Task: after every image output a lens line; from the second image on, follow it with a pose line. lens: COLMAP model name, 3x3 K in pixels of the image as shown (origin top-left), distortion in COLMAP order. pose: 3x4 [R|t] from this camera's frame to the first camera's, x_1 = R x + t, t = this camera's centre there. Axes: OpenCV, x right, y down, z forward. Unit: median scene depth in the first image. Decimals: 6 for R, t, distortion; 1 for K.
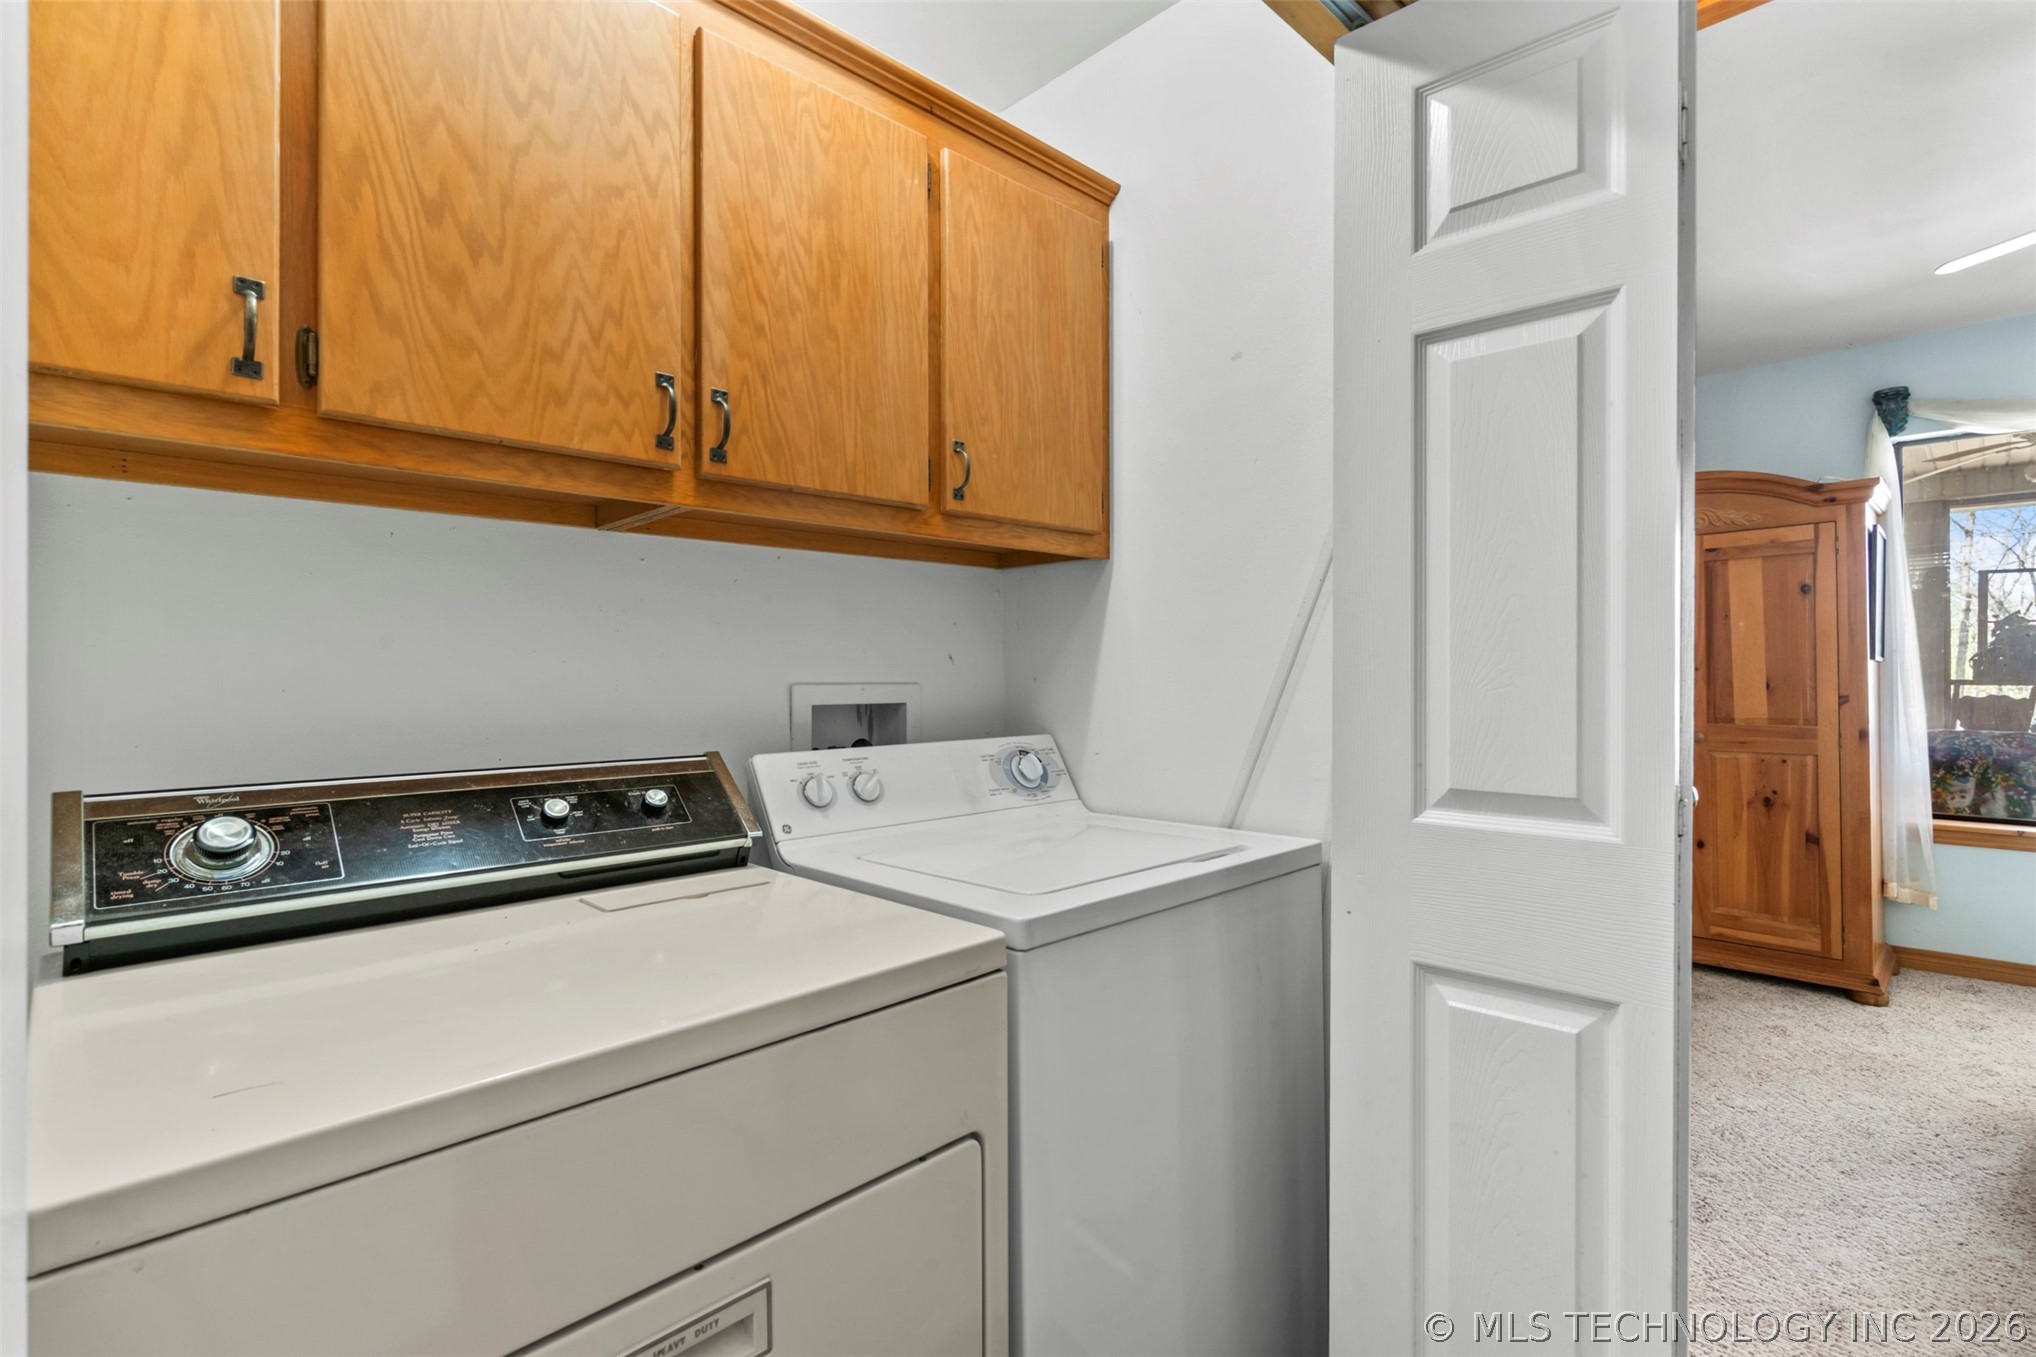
lens RADIAL K [[922.9, 0, 997.9], [0, 922.9, 661.0], [0, 0, 1]] dist [-0.003171, 0.000764]
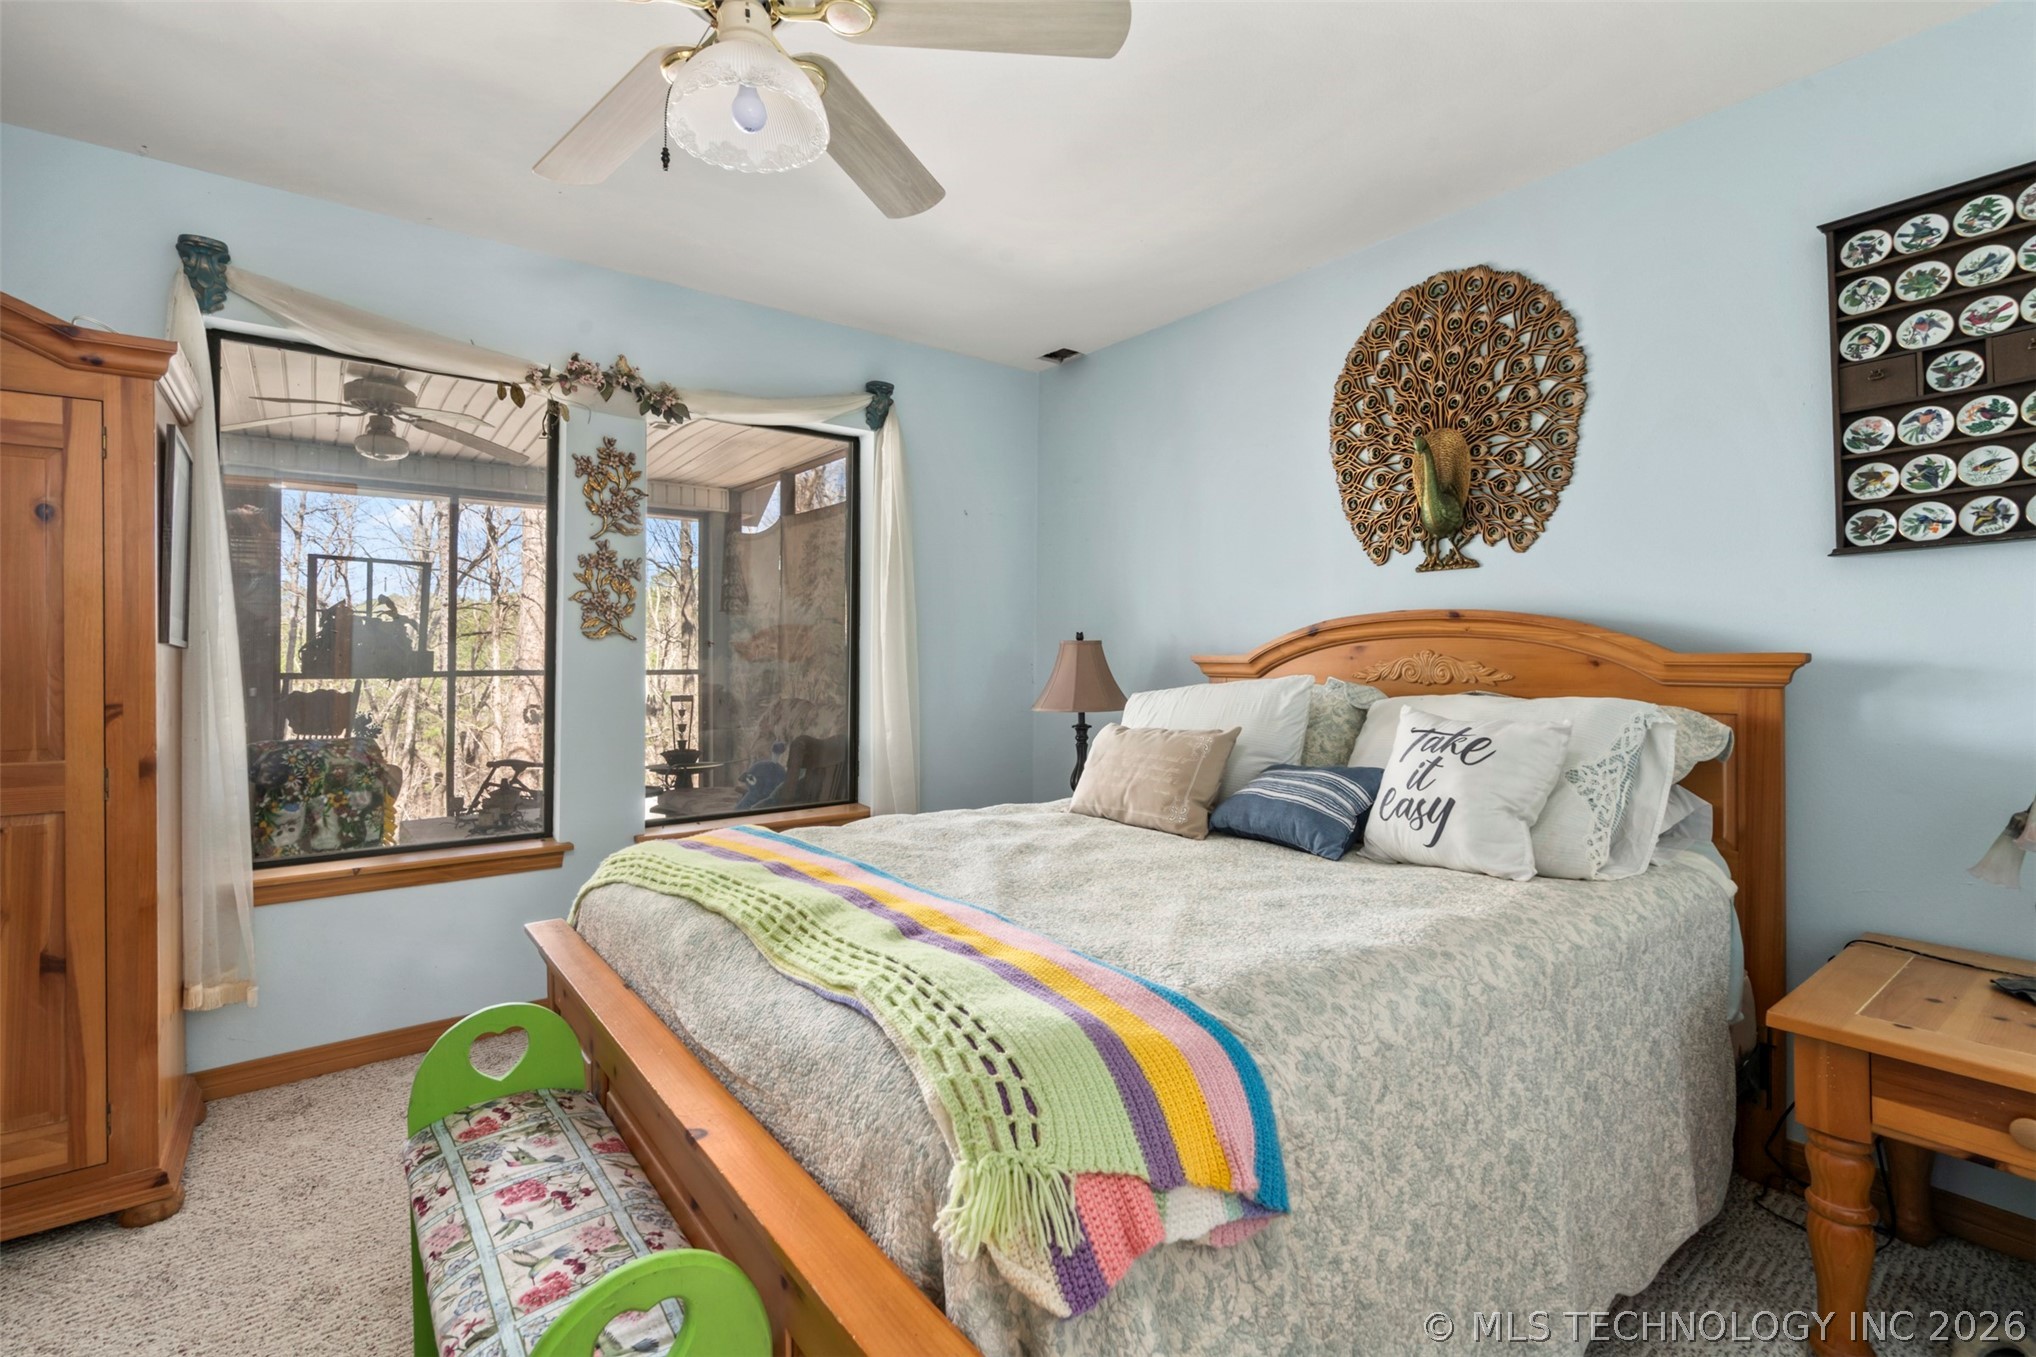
lens RADIAL K [[922.9, 0, 999.7], [0, 922.9, 656.6], [0, 0, 1]] dist [-0.003171, 0.000764]
pose [[0.106625, 0.005564, 0.994284, 0.378209], [-0.006028, 0.999970, -0.004949, 0.006992], [-0.994281, -0.005466, 0.106656, 0.361608]]
